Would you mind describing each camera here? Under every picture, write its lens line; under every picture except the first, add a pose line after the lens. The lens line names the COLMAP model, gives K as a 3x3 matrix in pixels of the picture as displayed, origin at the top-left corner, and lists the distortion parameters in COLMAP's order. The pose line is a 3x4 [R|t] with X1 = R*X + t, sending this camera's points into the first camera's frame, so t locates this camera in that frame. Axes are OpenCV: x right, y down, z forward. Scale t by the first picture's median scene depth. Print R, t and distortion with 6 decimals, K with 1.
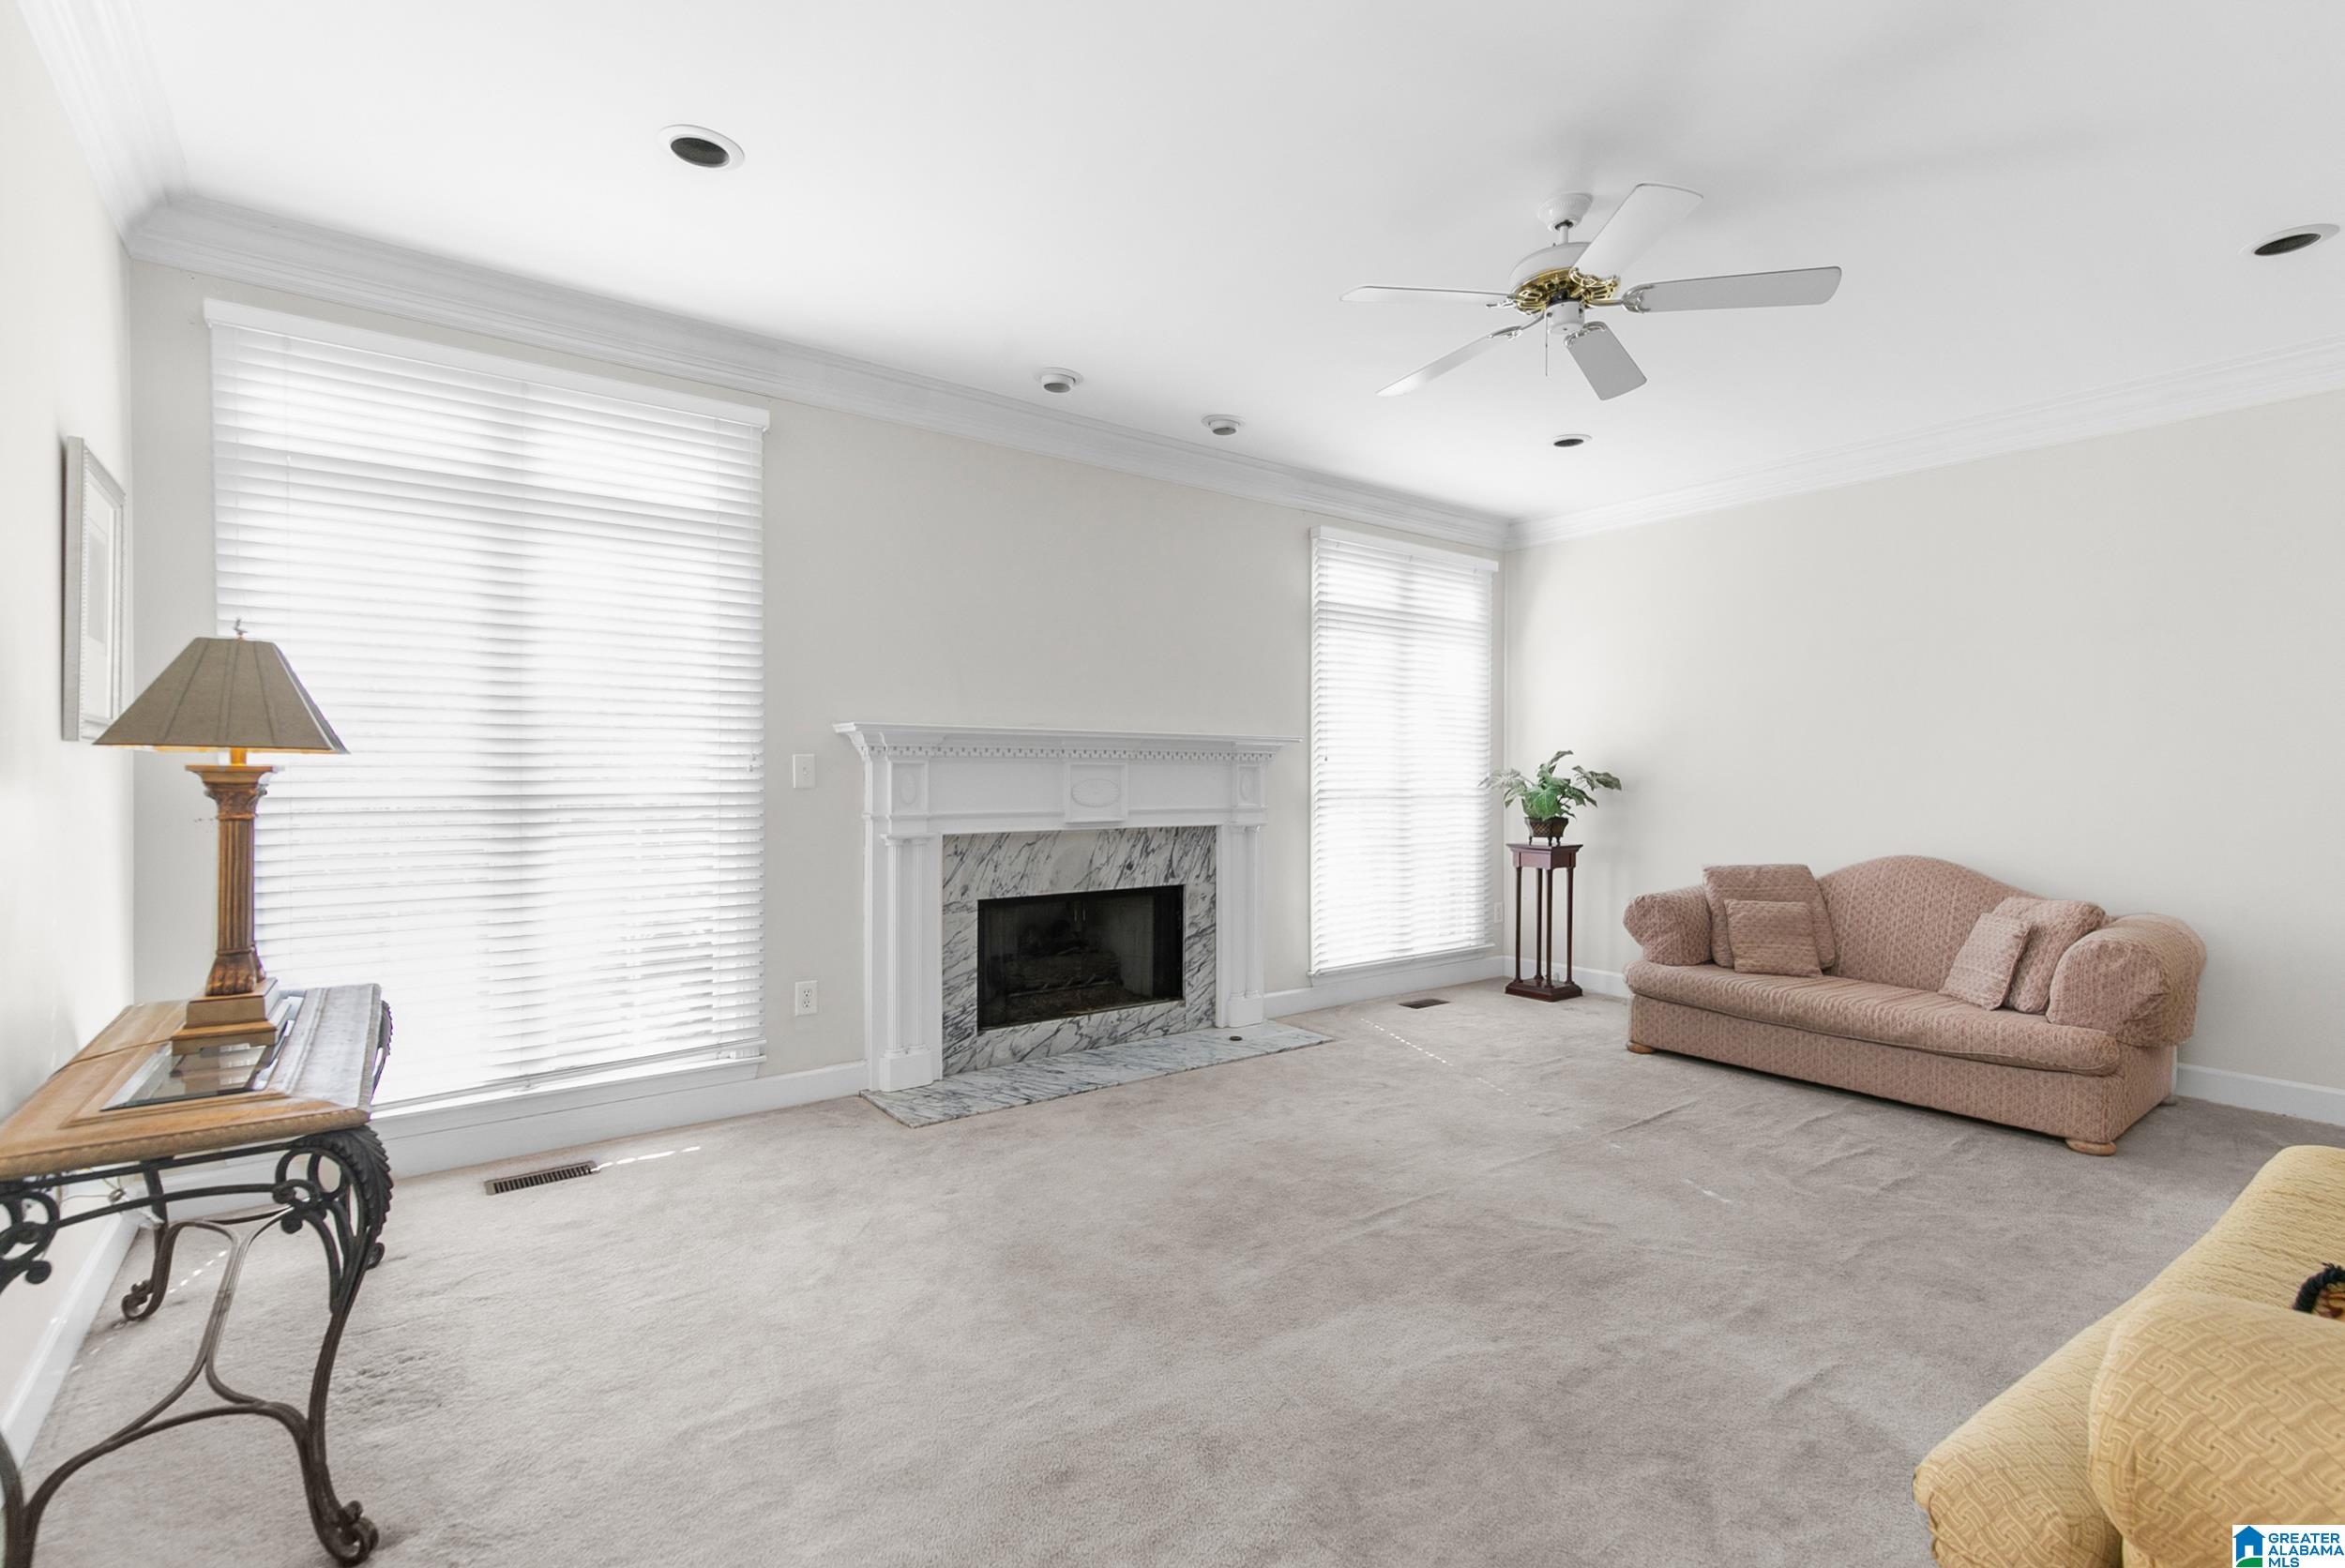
lens RADIAL K [[1073.4, 0, 1179.3], [0, 1073.4, 776.7], [0, 0, 1]] dist [0.010280, 0.000481]
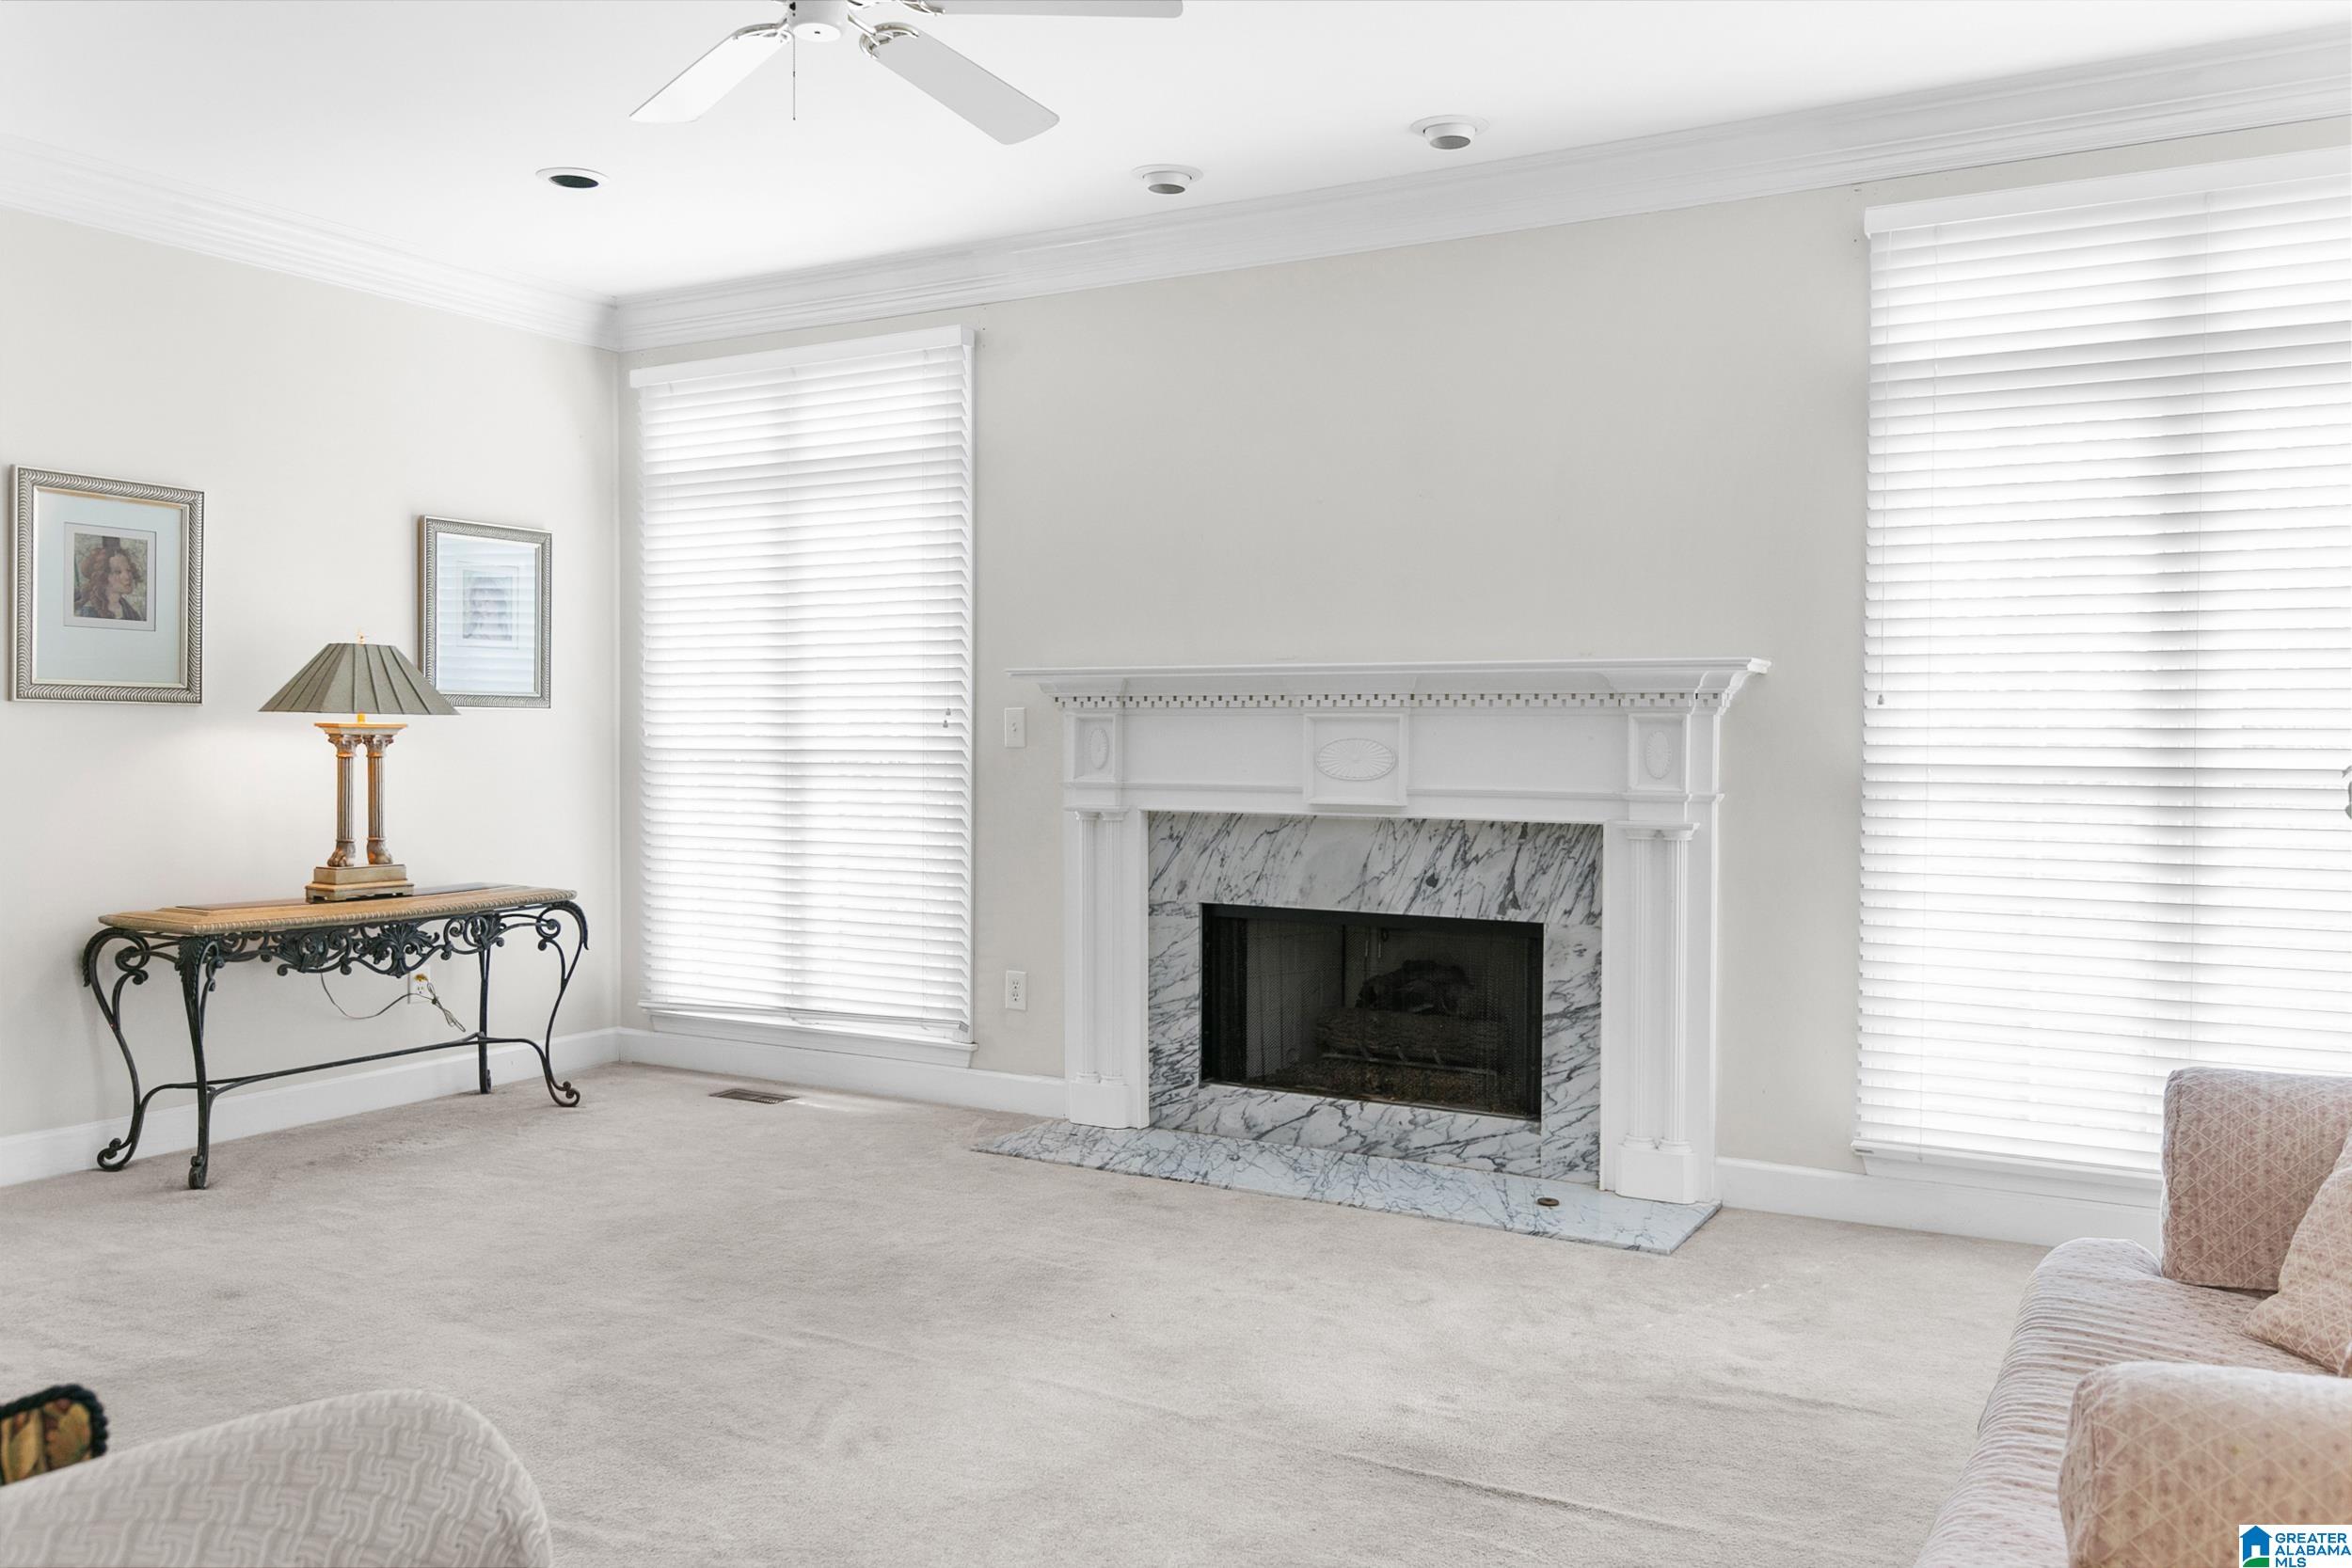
lens RADIAL K [[1801.6, 0, 1178.6], [0, 1801.6, 775.9], [0, 0, 1]] dist [0.008563, -0.003461]
pose [[0.386944, 0.021787, -0.921846, 0.898692], [-0.004877, 0.999755, 0.021581, 0.001529], [0.922090, -0.003855, 0.386956, 0.488761]]
